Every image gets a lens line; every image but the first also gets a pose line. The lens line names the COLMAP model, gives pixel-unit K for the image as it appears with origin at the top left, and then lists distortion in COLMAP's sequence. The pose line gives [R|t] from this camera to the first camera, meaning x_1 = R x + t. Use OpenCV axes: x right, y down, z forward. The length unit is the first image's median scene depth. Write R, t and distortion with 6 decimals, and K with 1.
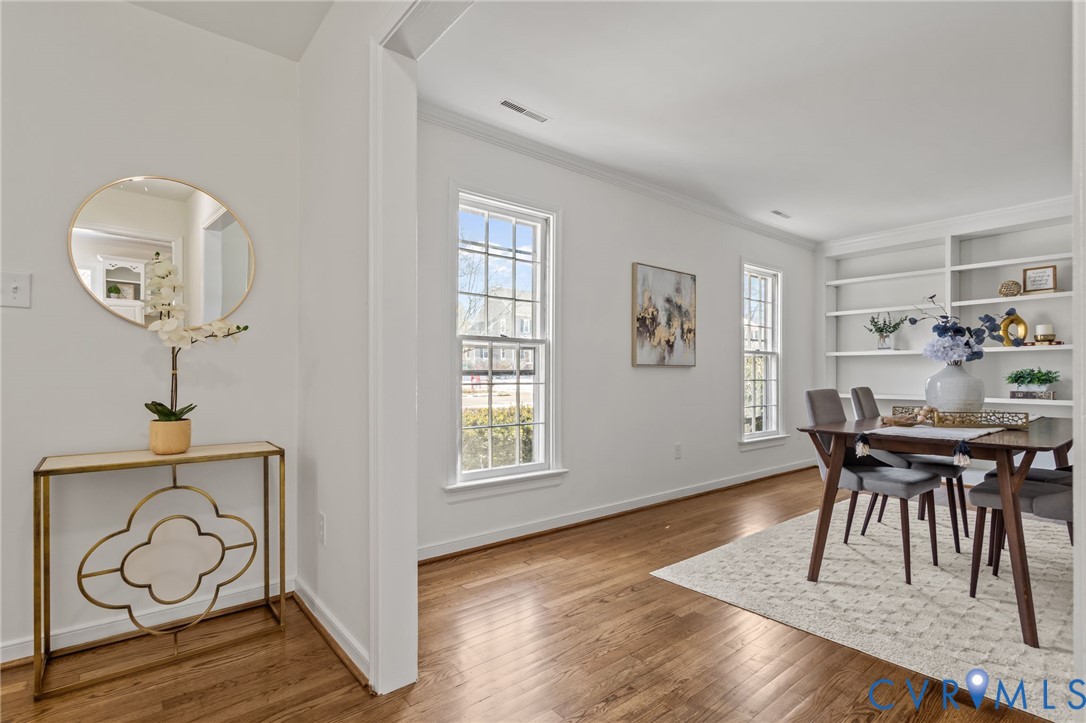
lens RADIAL K [[522.7, 0, 536.8], [0, 522.7, 375.8], [0, 0, 1]] dist [0.000315, 0.000477]
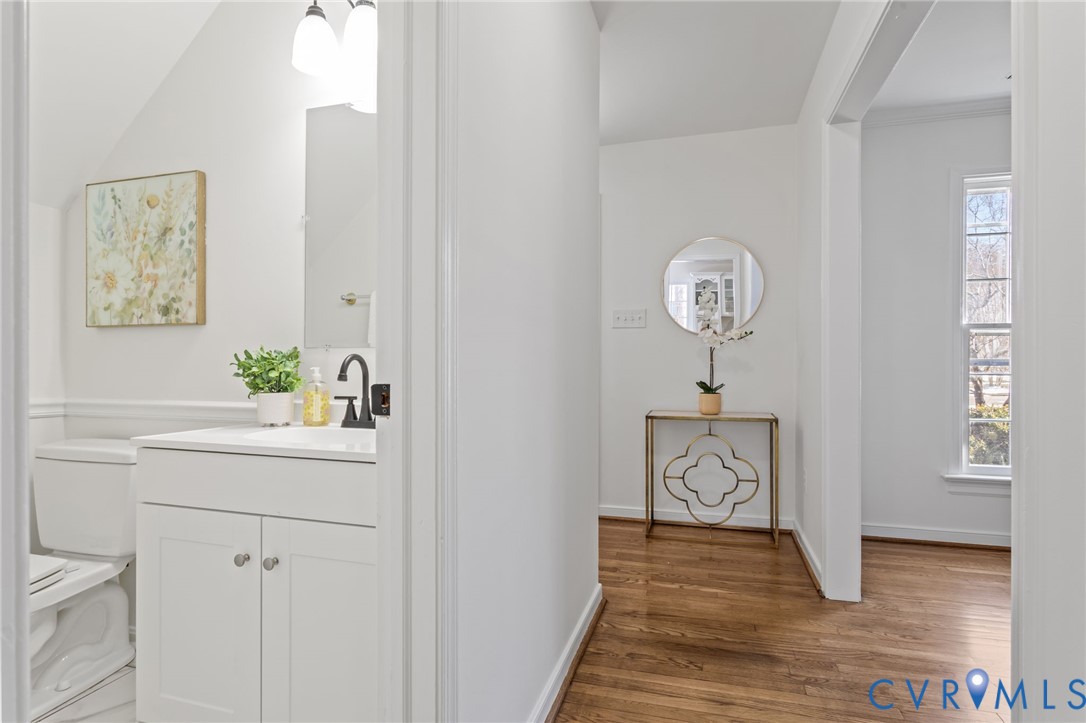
lens RADIAL K [[534.8, 0, 542.8], [0, 534.8, 364.3], [0, 0, 1]] dist [-0.000807, -0.000101]
pose [[0.559688, -0.000732, -0.828703, 0.365042], [-0.000418, 0.999999, -0.001165, -0.000556], [0.828703, 0.000999, 0.559688, -0.330204]]
